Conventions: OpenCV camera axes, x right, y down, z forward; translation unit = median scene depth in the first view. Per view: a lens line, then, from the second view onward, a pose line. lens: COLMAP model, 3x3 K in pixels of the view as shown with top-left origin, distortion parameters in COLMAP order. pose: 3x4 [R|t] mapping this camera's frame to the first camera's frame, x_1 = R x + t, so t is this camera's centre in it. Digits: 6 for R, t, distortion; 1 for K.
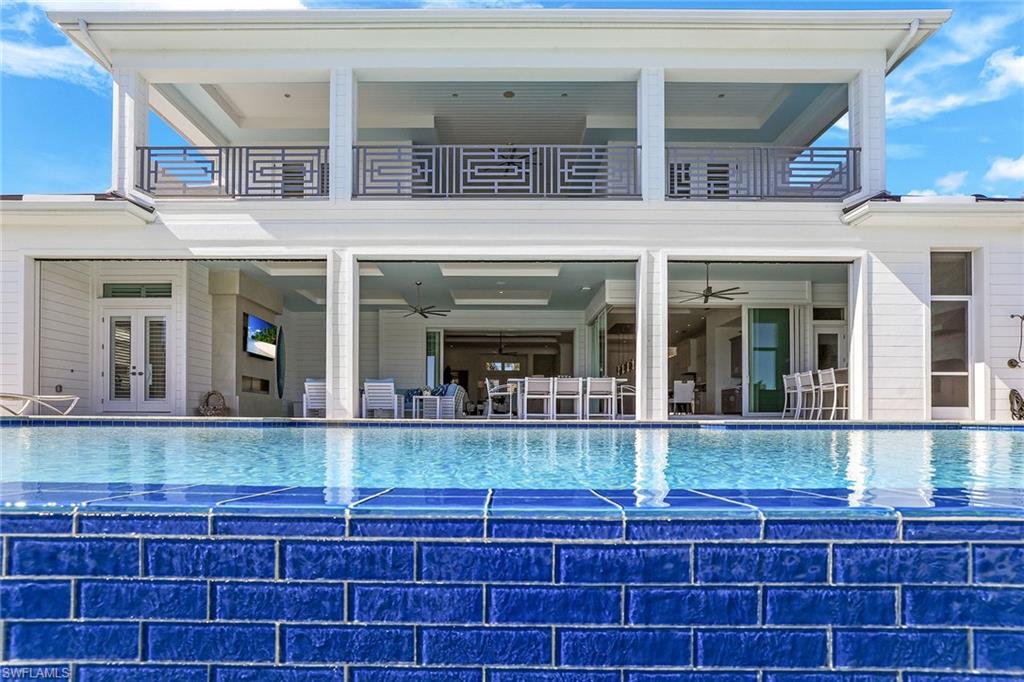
lens RADIAL K [[299.9, 0, 512.1], [0, 299.9, 359.8], [0, 0, 1]] dist [-0.007003, 0.000014]
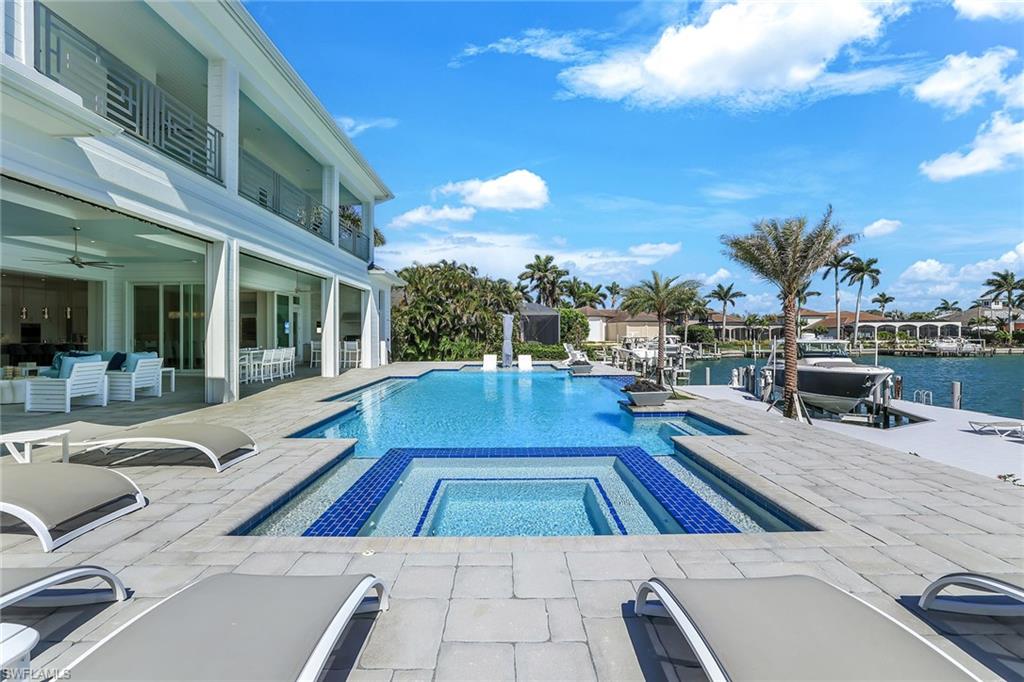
lens RADIAL K [[453.2, 0, 537.8], [0, 453.2, 330.5], [0, 0, 1]] dist [-0.033397, 0.020098]
pose [[-0.054165, 0.020075, 0.998330, -1.474969], [0.005274, 0.999790, -0.019819, -0.009304], [-0.998518, 0.004192, -0.054259, 0.012229]]
